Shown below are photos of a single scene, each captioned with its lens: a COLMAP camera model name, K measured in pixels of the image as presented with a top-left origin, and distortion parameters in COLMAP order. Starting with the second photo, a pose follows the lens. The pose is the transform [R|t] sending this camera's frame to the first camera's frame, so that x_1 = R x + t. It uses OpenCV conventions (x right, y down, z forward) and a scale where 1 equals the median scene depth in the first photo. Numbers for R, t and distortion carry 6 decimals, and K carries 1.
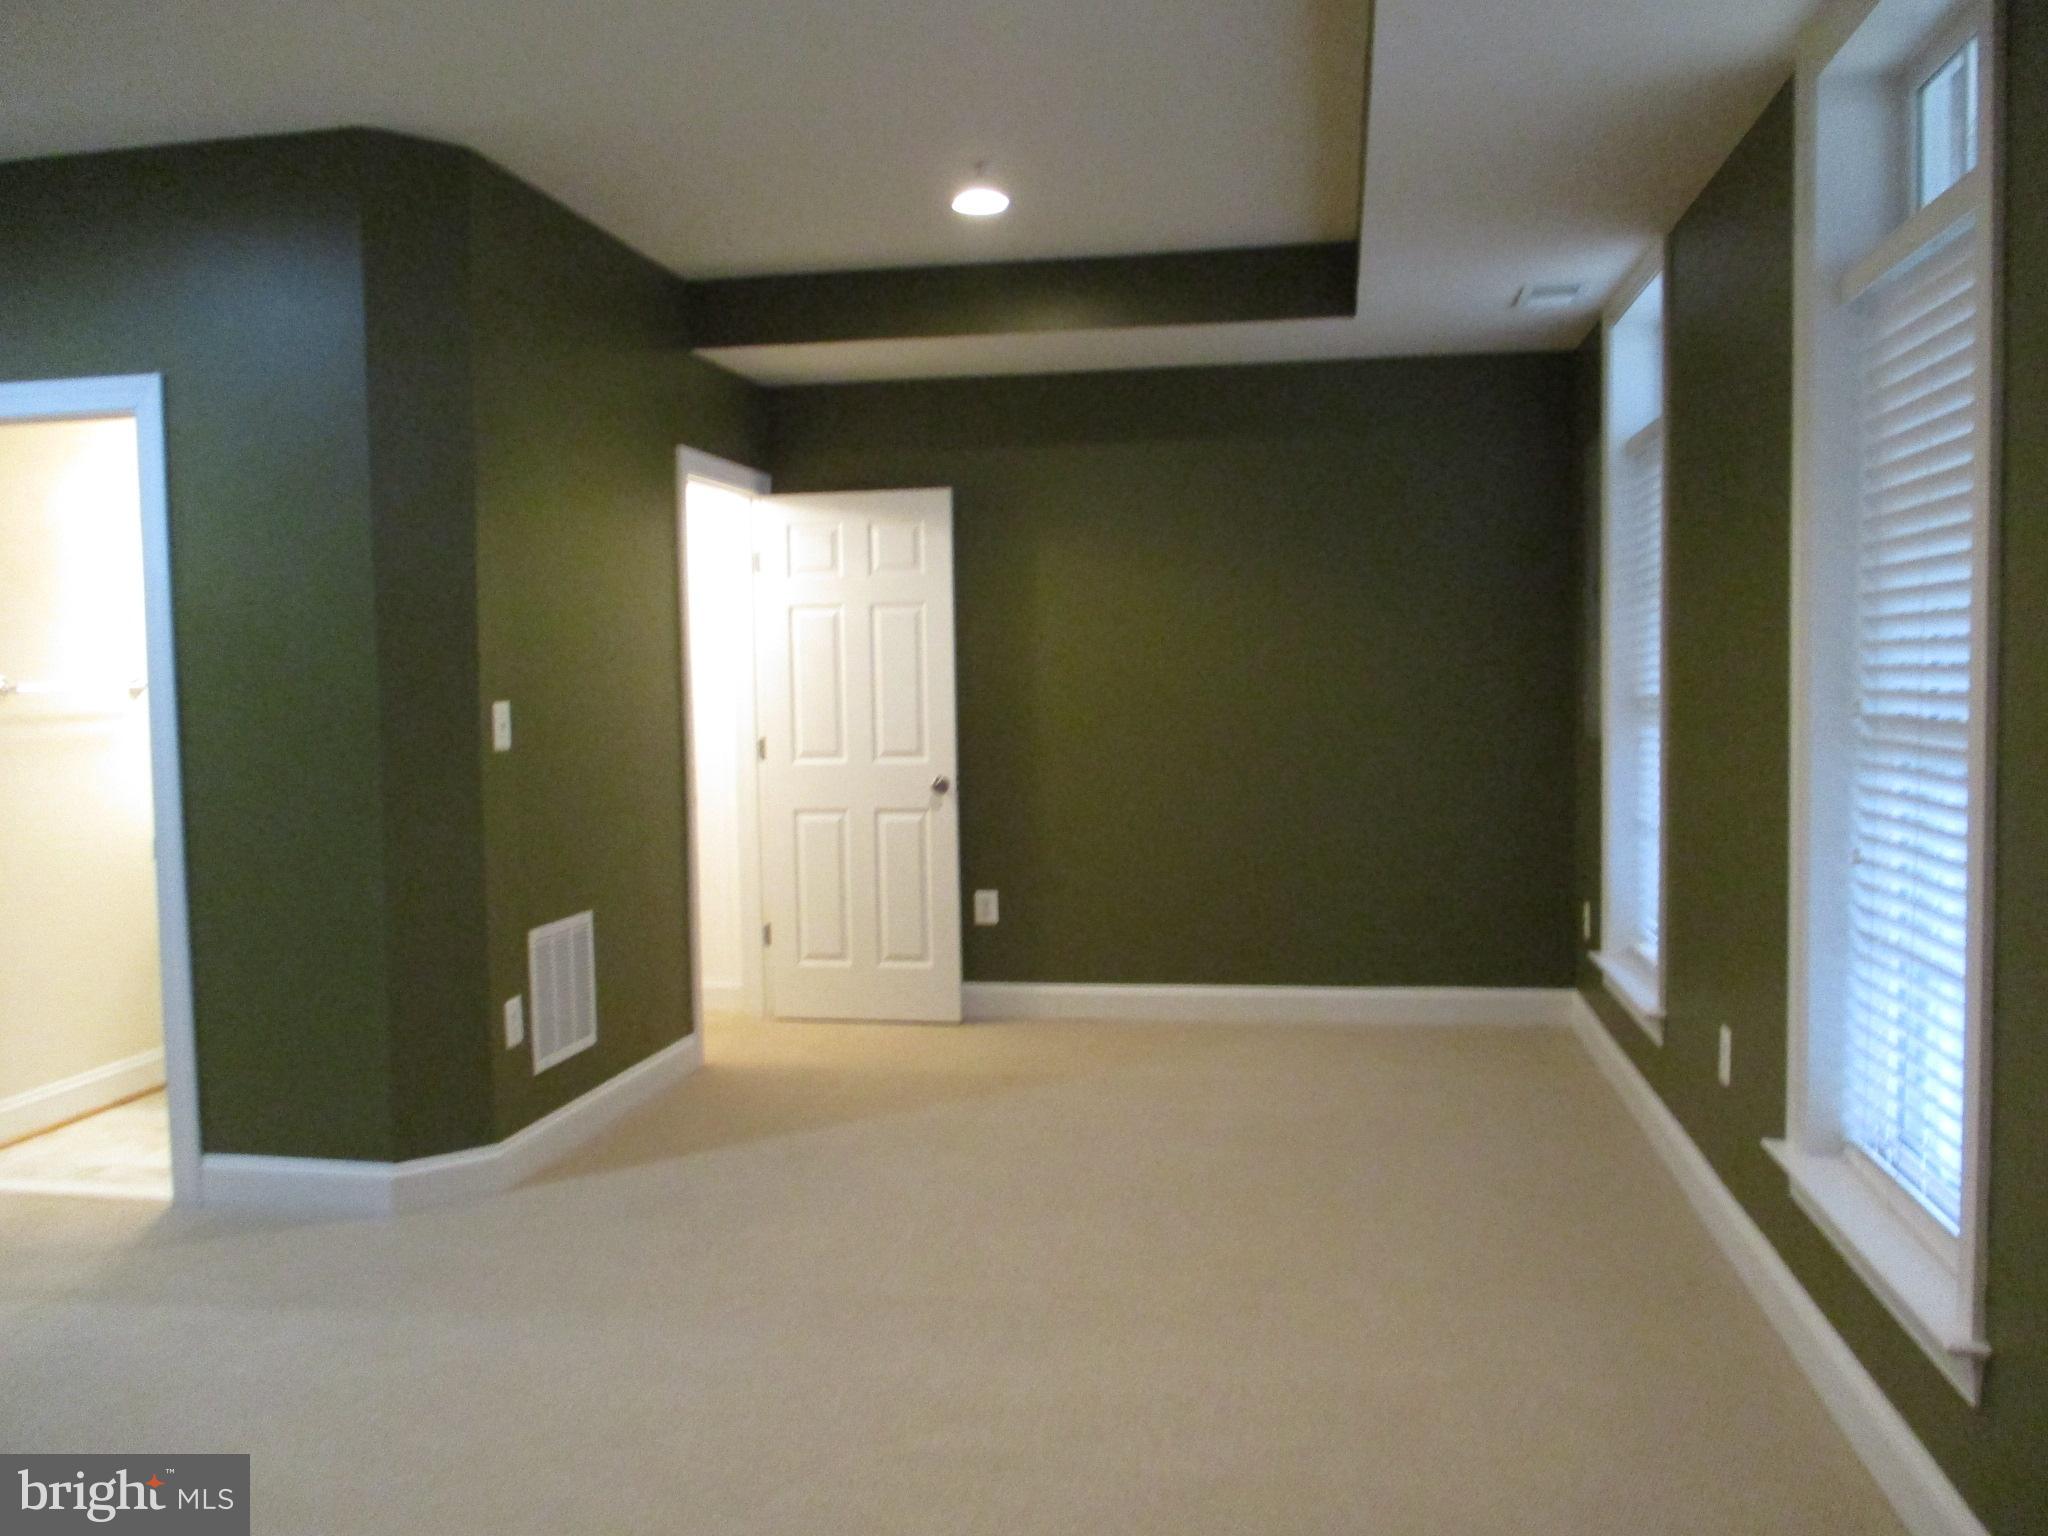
lens RADIAL K [[1727.4, 0, 1020.0], [0, 1727.4, 763.6], [0, 0, 1]] dist [-0.030806, -0.004827]
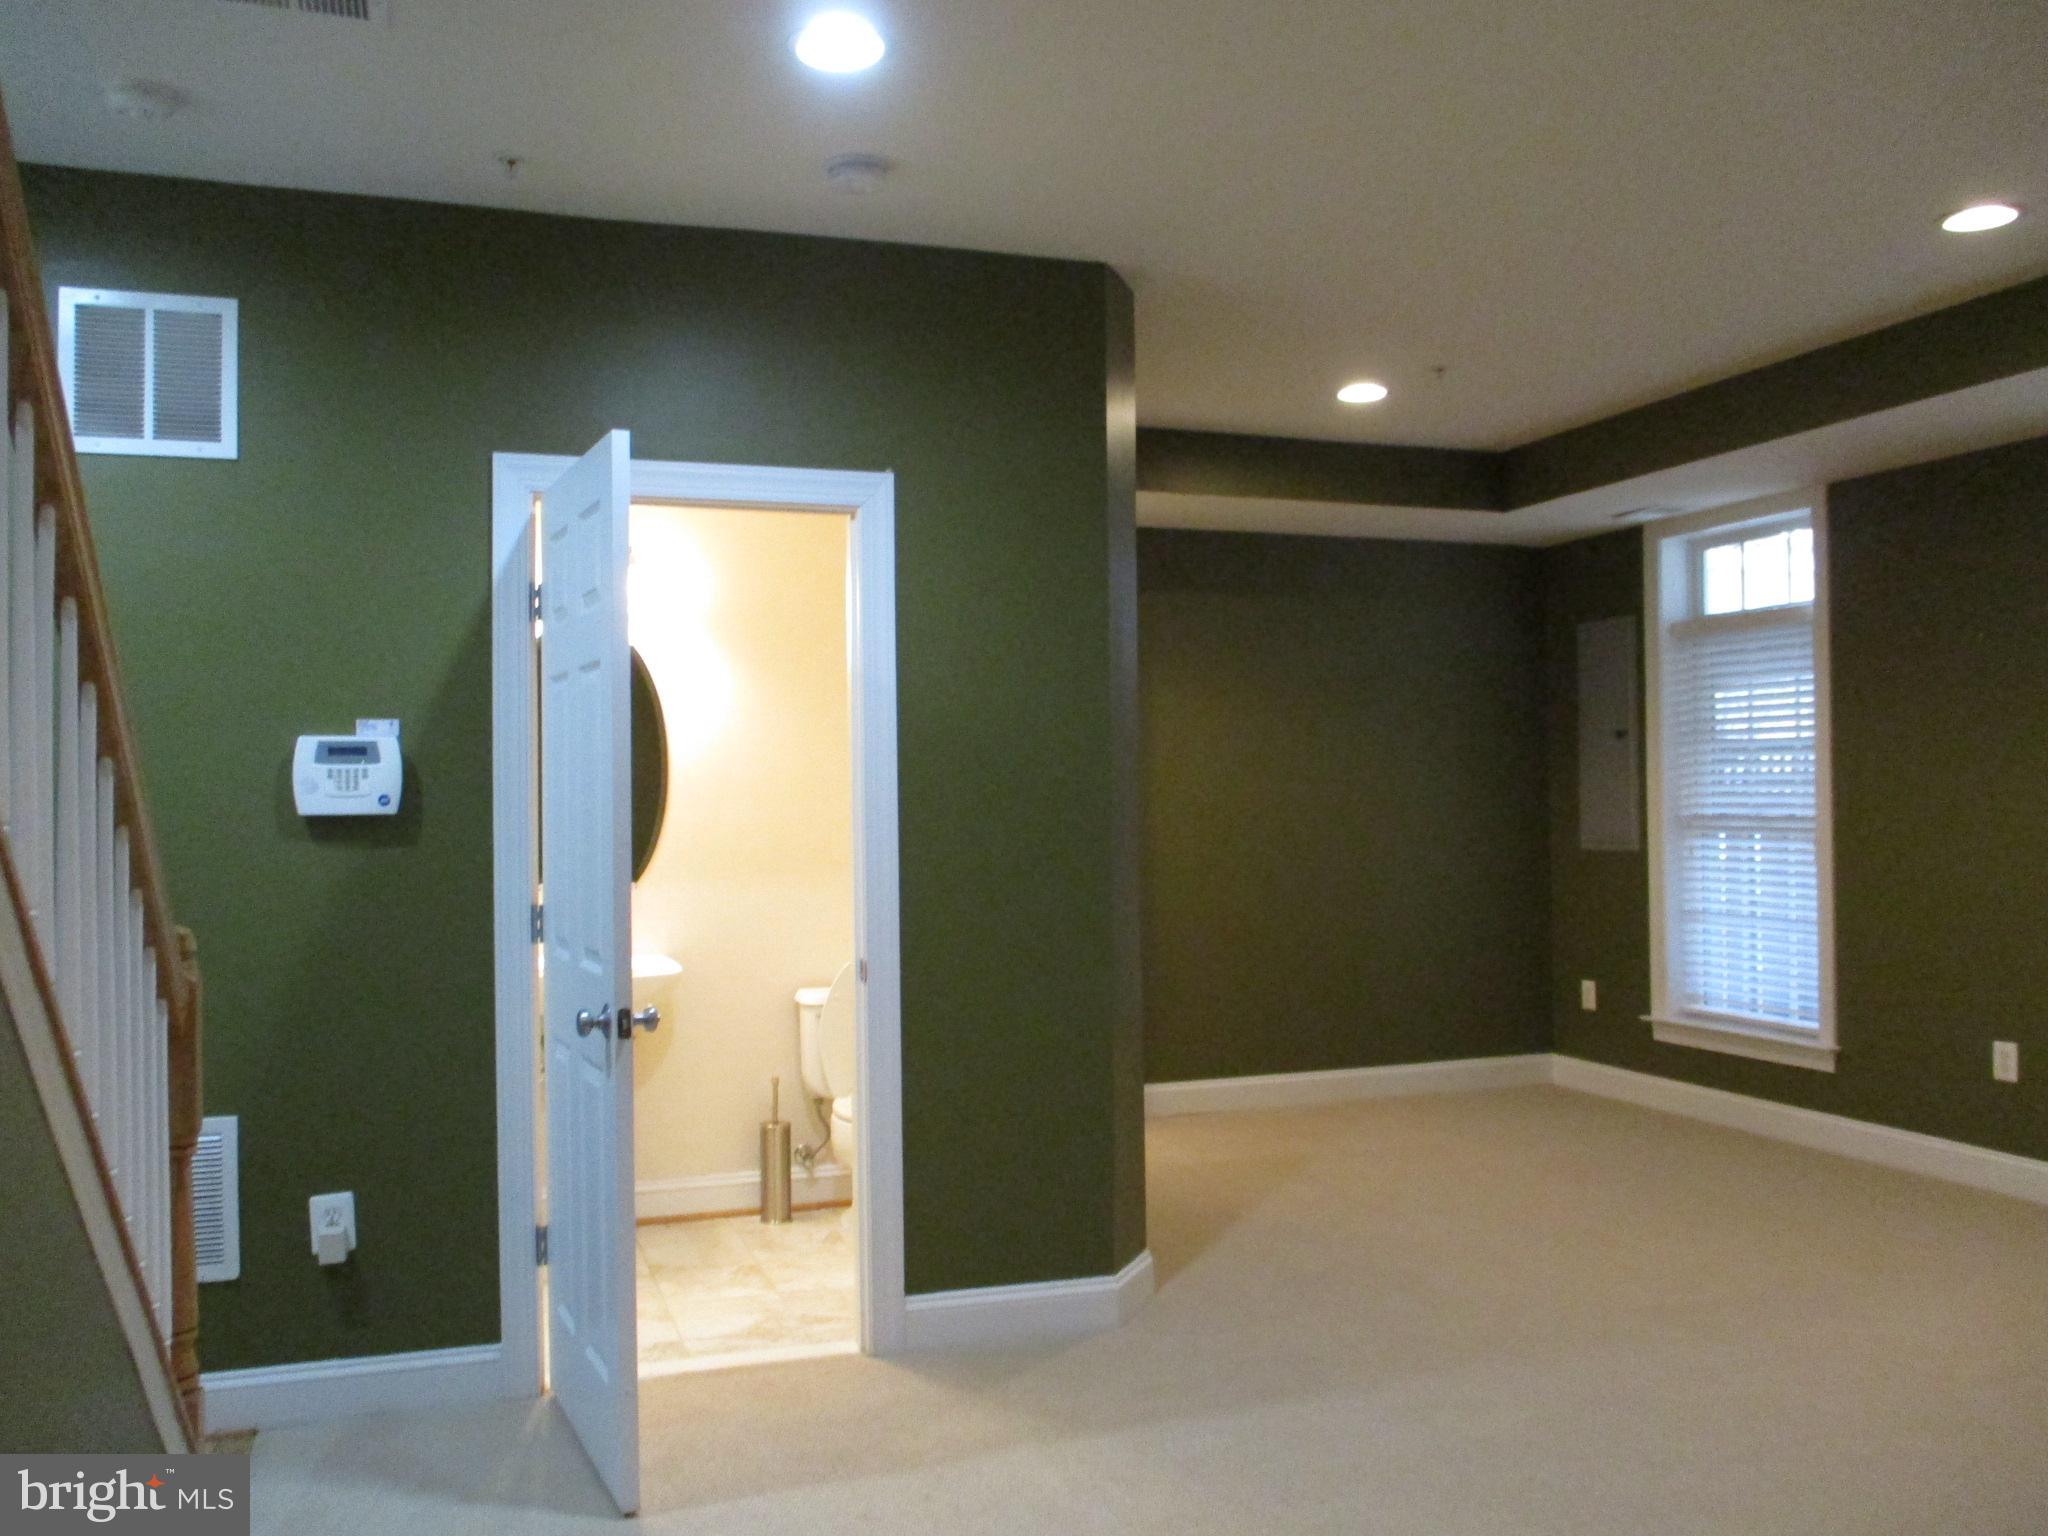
lens RADIAL K [[1727.4, 0, 1030.0], [0, 1727.4, 786.8], [0, 0, 1]] dist [-0.030806, -0.004827]
pose [[0.858366, 0.011732, 0.512904, -0.899087], [0.018077, 0.998426, -0.053089, -0.000530], [-0.512720, 0.054841, 0.856803, 0.134653]]
